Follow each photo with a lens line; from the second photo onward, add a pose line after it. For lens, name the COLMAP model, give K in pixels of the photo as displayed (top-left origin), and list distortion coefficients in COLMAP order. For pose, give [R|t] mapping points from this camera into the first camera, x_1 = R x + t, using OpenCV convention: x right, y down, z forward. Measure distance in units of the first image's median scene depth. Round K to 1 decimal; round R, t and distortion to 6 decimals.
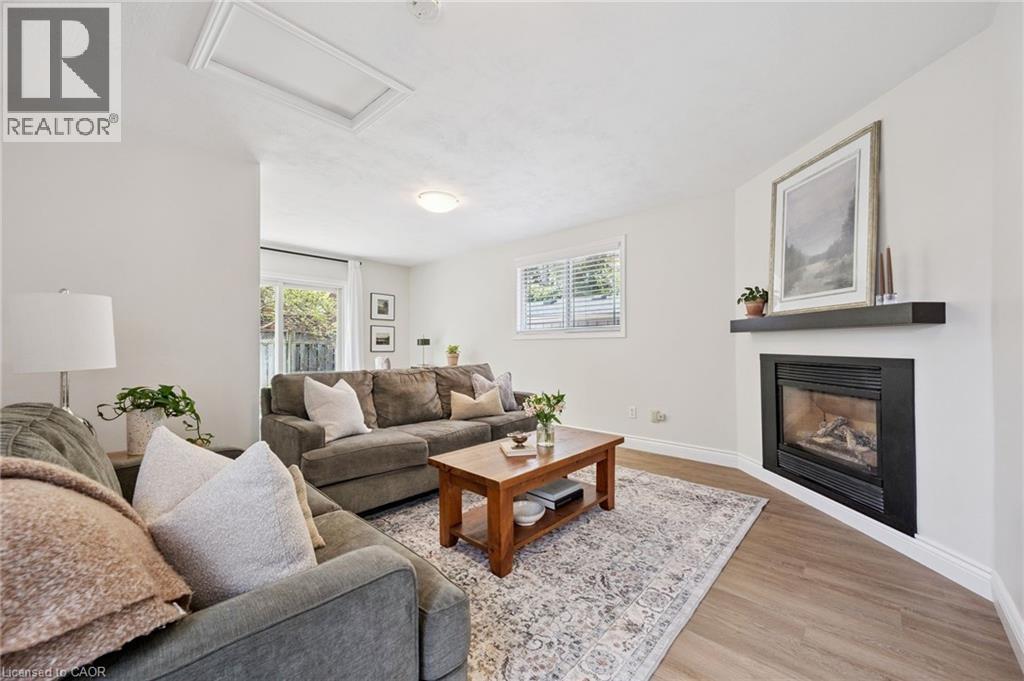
lens RADIAL K [[402.1, 0, 513.8], [0, 402.1, 342.5], [0, 0, 1]] dist [0.000913, 0.000065]
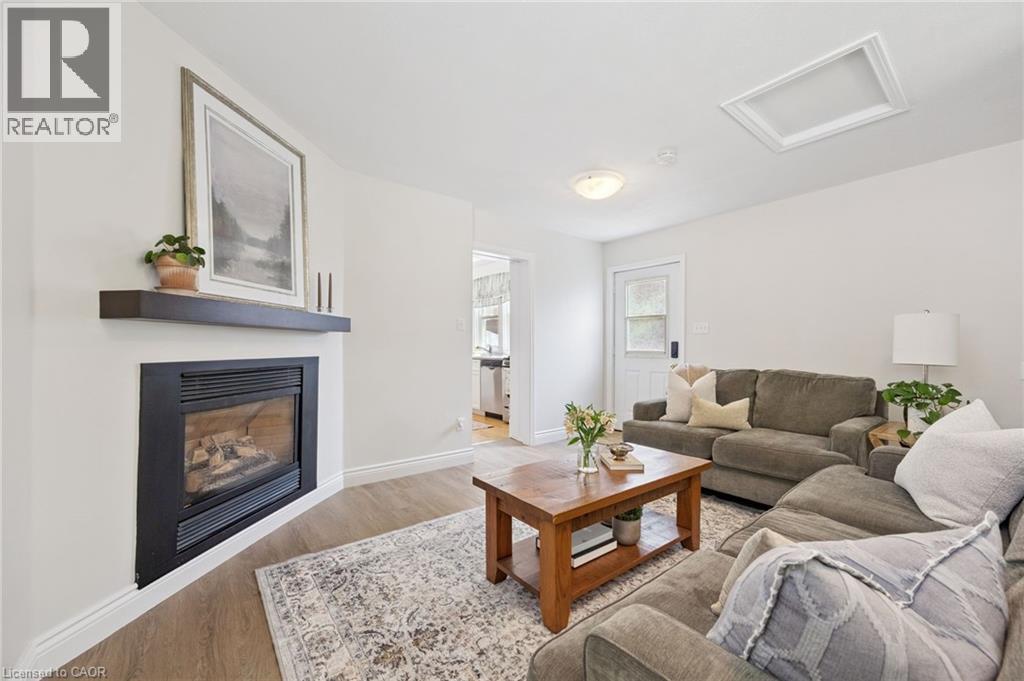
lens RADIAL K [[402.1, 0, 513.8], [0, 402.1, 342.5], [0, 0, 1]] dist [0.000913, 0.000065]
pose [[-0.985564, -0.000545, 0.169301, 0.077941], [-0.003157, 0.999880, -0.015159, 0.008370], [-0.169273, -0.015475, -0.985448, 1.565253]]
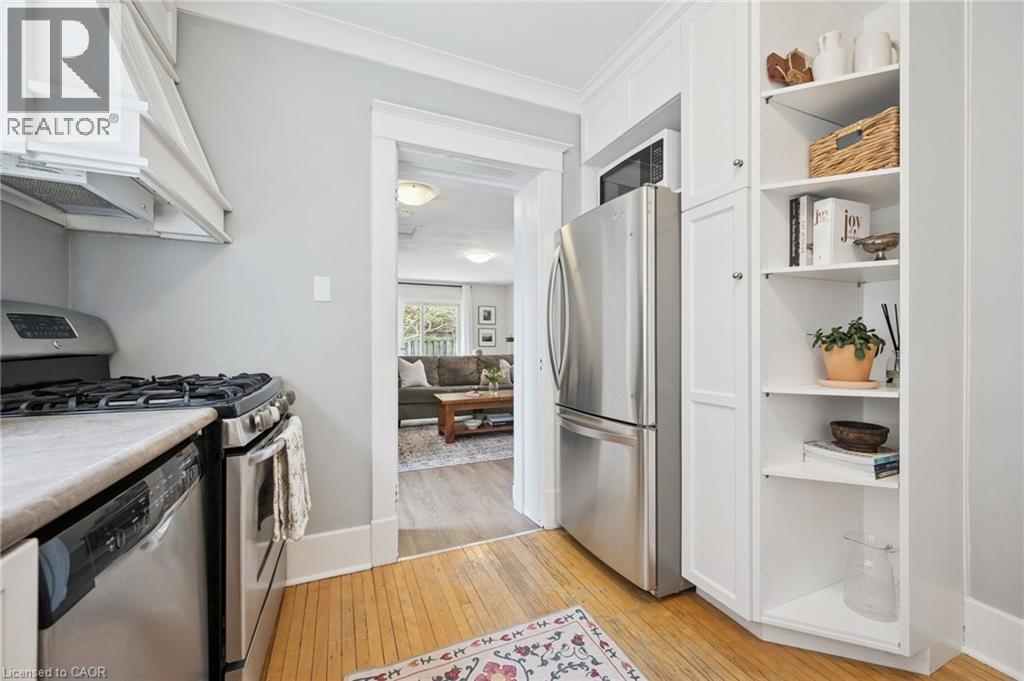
lens RADIAL K [[402.1, 0, 513.8], [0, 402.1, 342.5], [0, 0, 1]] dist [0.000913, 0.000065]
pose [[0.905256, -0.001606, -0.424863, 0.856951], [0.005728, 0.999948, 0.008425, -0.005937], [0.424828, -0.010061, 0.905218, -0.603060]]
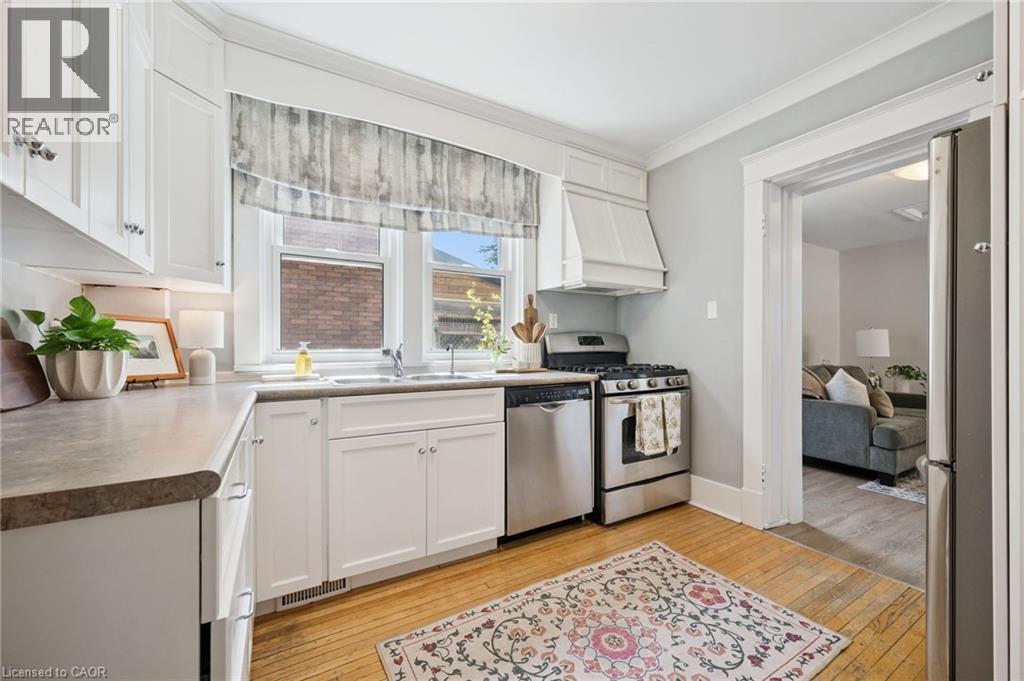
lens RADIAL K [[403.0, 0, 517.0], [0, 403.0, 346.6], [0, 0, 1]] dist [0.000236, -0.000030]
pose [[-0.304133, -0.001457, -0.952628, 1.334632], [0.004951, 0.999983, -0.003110, -0.003847], [0.952617, -0.005662, -0.304121, -0.287251]]
